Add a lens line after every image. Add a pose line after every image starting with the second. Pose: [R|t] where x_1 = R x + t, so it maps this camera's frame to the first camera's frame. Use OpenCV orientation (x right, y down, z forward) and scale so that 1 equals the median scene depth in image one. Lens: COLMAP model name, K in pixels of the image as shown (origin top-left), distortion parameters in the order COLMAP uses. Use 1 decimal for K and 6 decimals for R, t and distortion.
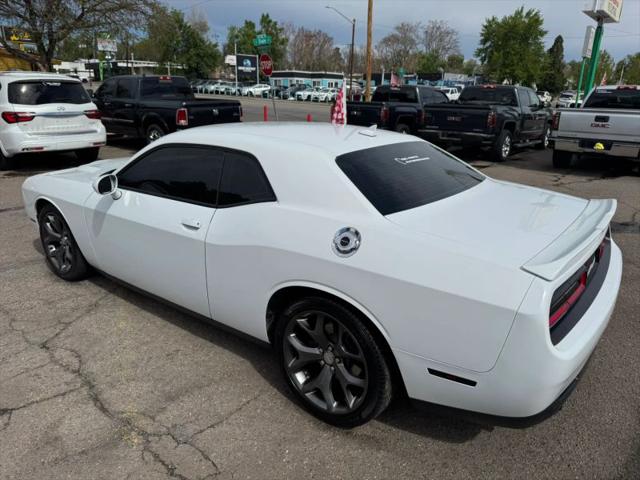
lens RADIAL K [[453.1, 0, 323.0], [0, 453.1, 239.2], [0, 0, 1]] dist [0.002081, -0.008178]
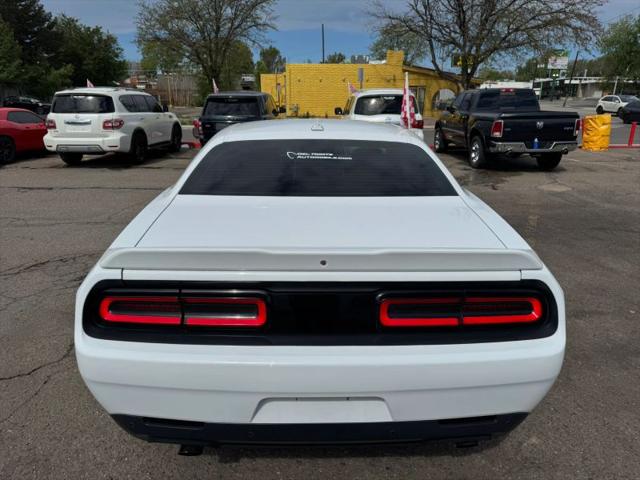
lens RADIAL K [[459.9, 0, 322.3], [0, 459.9, 240.6], [0, 0, 1]] dist [-0.009440, -0.007137]
pose [[0.620666, 0.206172, -0.756483, 0.188452], [-0.235034, 0.969365, 0.071355, -0.016884], [0.748019, 0.133512, 0.650109, 0.091741]]
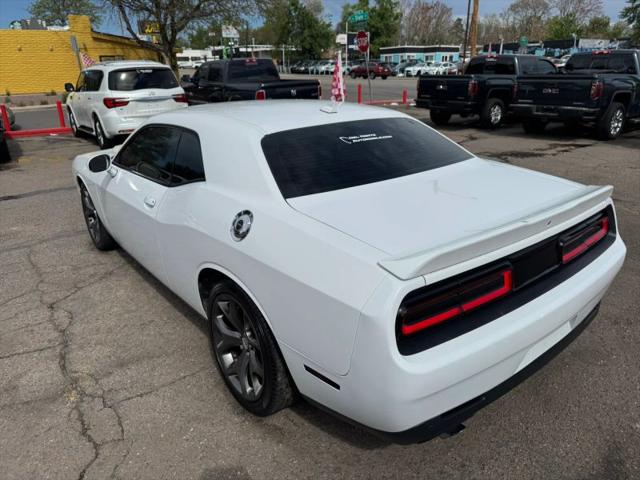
lens RADIAL K [[453.5, 0, 318.7], [0, 453.5, 239.2], [0, 0, 1]] dist [-0.002106, -0.004319]
pose [[0.966907, 0.048314, -0.250514, 0.070777], [-0.037437, 0.998145, 0.048009, -0.002602], [0.252369, -0.037042, 0.966922, 0.017832]]
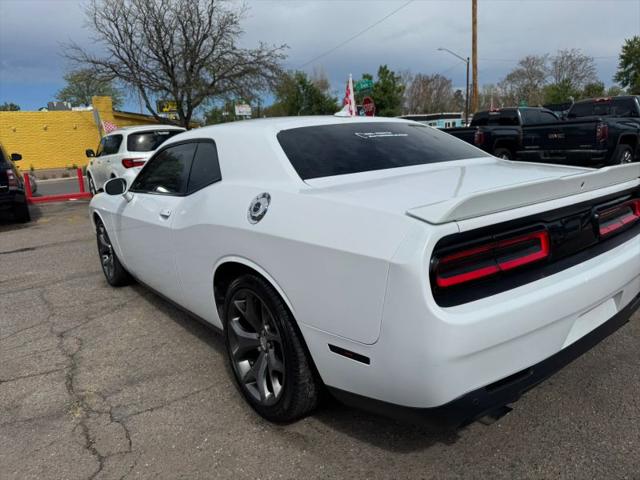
lens RADIAL K [[452.6, 0, 320.0], [0, 452.6, 241.9], [0, 0, 1]] dist [-0.001099, -0.004842]
pose [[0.960797, -0.019650, -0.276556, 0.066846], [-0.006985, 0.995453, -0.094997, 0.025513], [0.277165, 0.093204, 0.956291, 0.024701]]
